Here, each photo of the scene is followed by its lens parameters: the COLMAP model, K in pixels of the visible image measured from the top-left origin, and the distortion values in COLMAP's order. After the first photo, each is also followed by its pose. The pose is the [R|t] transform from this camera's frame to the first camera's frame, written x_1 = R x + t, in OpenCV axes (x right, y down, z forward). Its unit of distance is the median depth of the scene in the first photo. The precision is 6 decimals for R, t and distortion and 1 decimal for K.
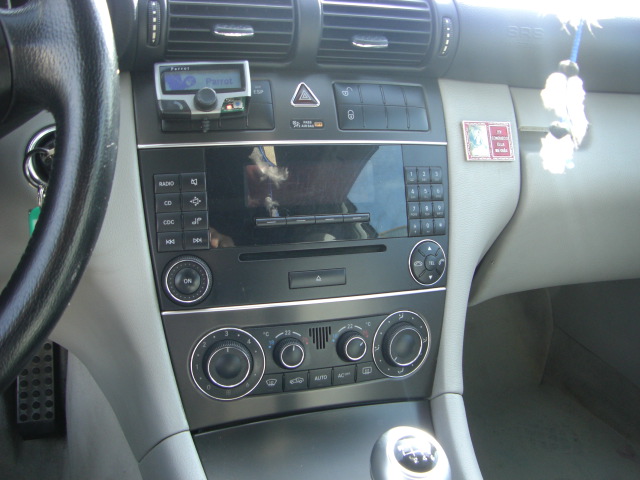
lens RADIAL K [[723.3, 0, 318.6], [0, 723.3, 235.1], [0, 0, 1]] dist [-0.138729, 0.000000]
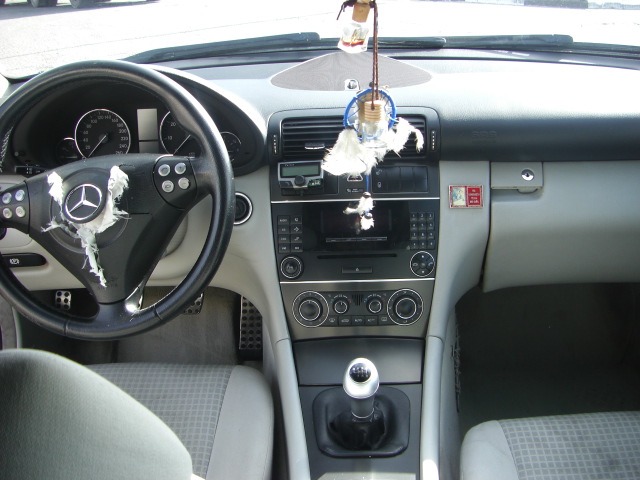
lens RADIAL K [[723.3, 0, 321.6], [0, 723.3, 245.0], [0, 0, 1]] dist [-0.138729, 0.000000]
pose [[0.923406, 0.036126, -0.382121, 0.647751], [-0.025994, 0.999161, 0.031646, -0.065259], [0.382944, -0.019289, 0.923570, -0.834792]]
